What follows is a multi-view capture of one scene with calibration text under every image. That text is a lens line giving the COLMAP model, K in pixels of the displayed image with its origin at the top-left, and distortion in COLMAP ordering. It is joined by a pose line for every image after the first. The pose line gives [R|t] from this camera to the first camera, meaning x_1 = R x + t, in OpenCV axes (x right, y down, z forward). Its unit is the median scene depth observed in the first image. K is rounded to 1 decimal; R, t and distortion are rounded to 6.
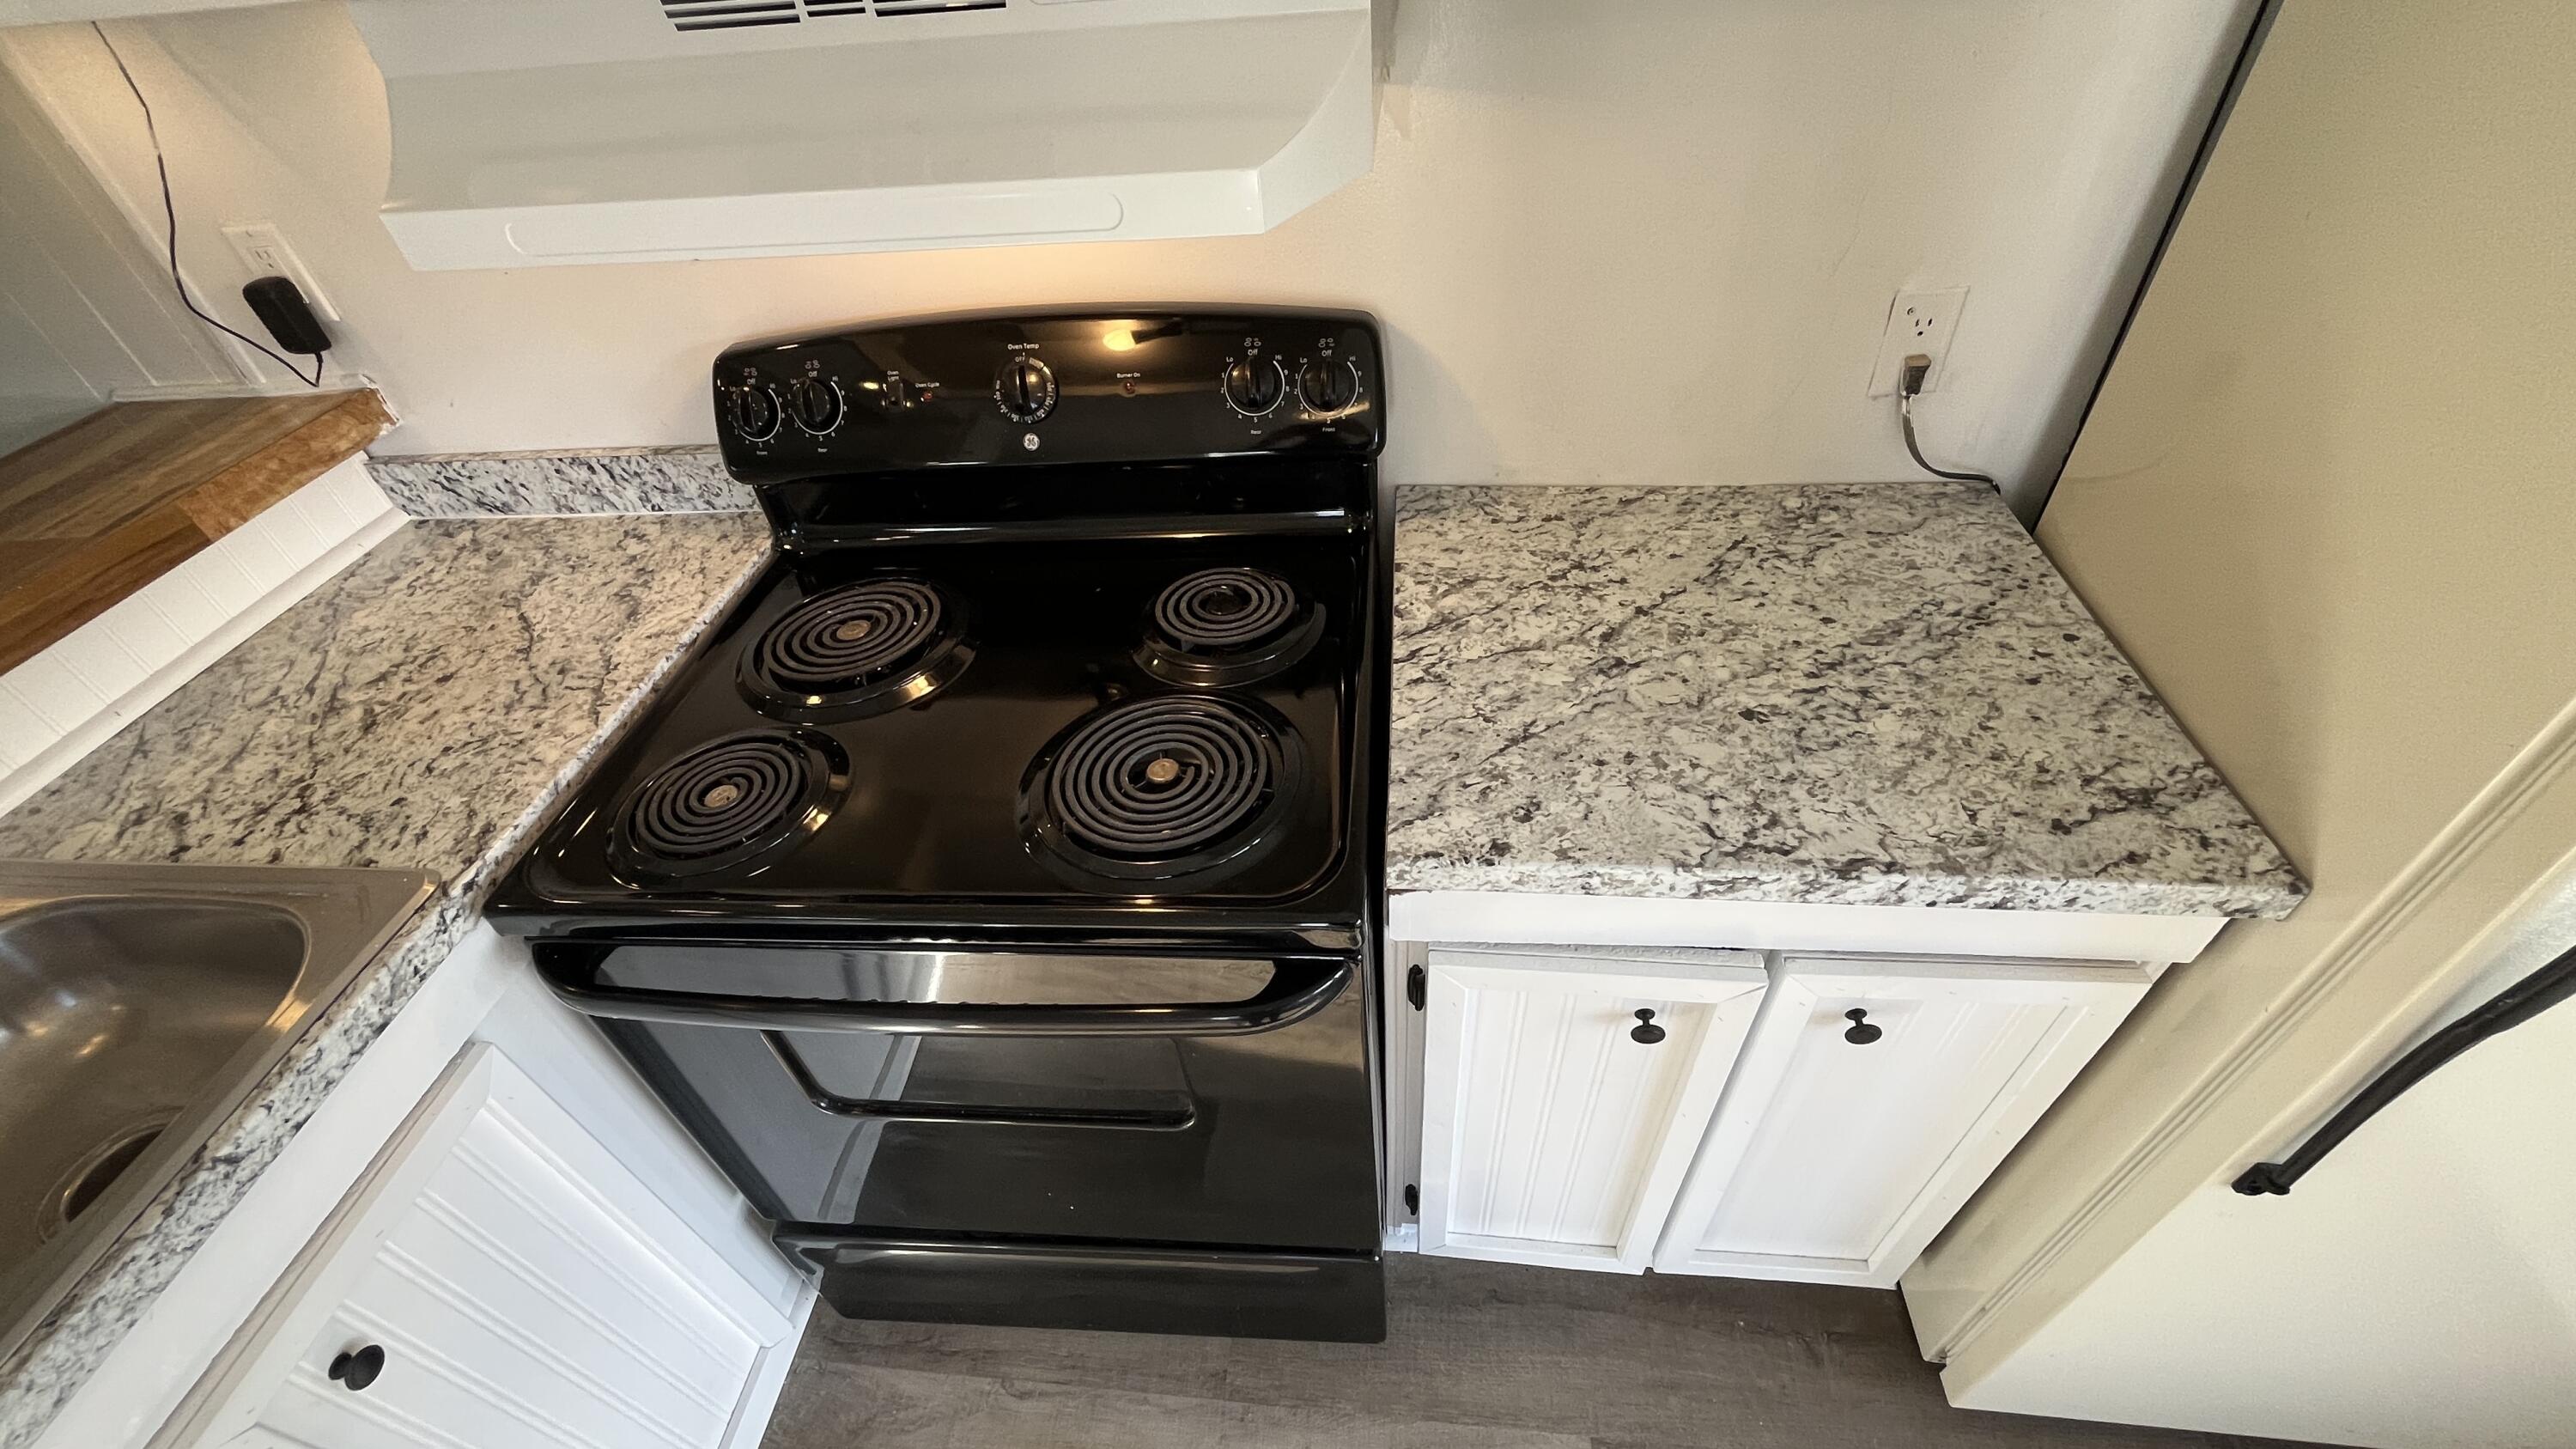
lens RADIAL K [[1037.6, 0, 1279.1], [0, 1037.6, 725.2], [0, 0, 1]] dist [-0.002888, 0.000426]
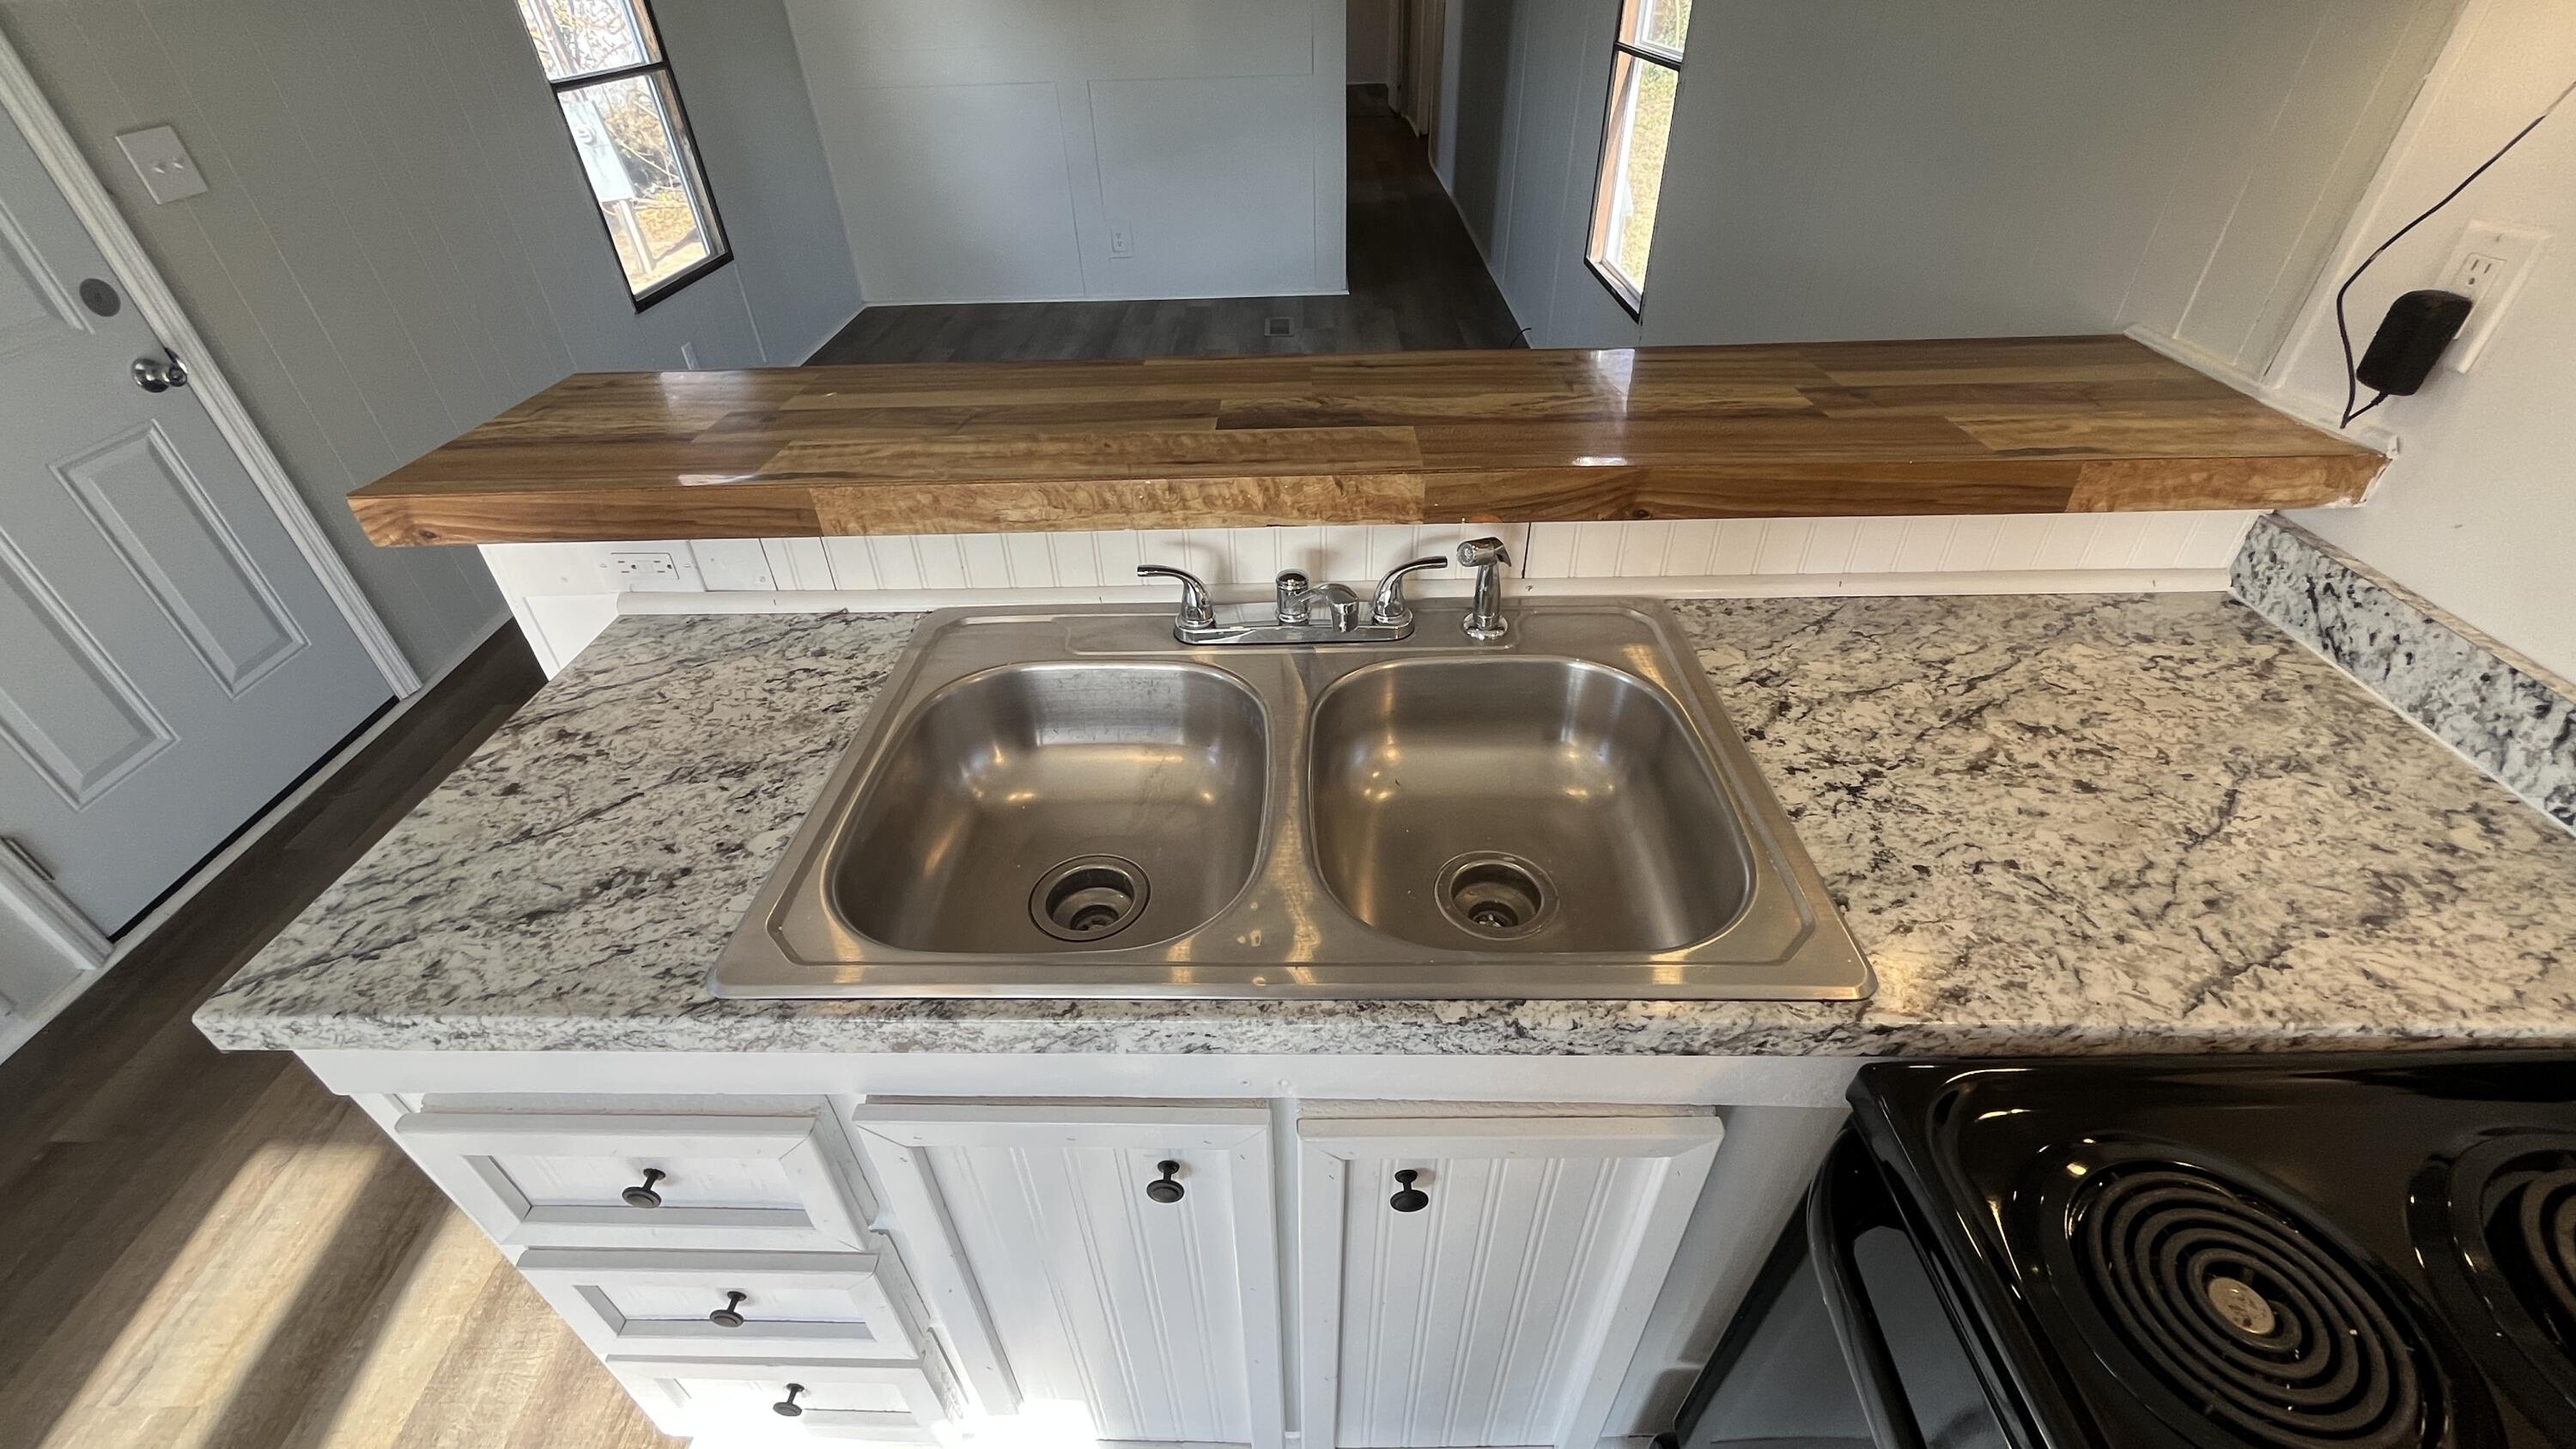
lens RADIAL K [[1037.6, 0, 1282.5], [0, 1037.6, 719.6], [0, 0, 1]] dist [-0.002888, 0.000426]
pose [[0.093507, 0.661845, -0.743786, -0.321425], [-0.650079, 0.606416, 0.457883, -0.040332], [0.754091, 0.440705, 0.486956, 0.142238]]
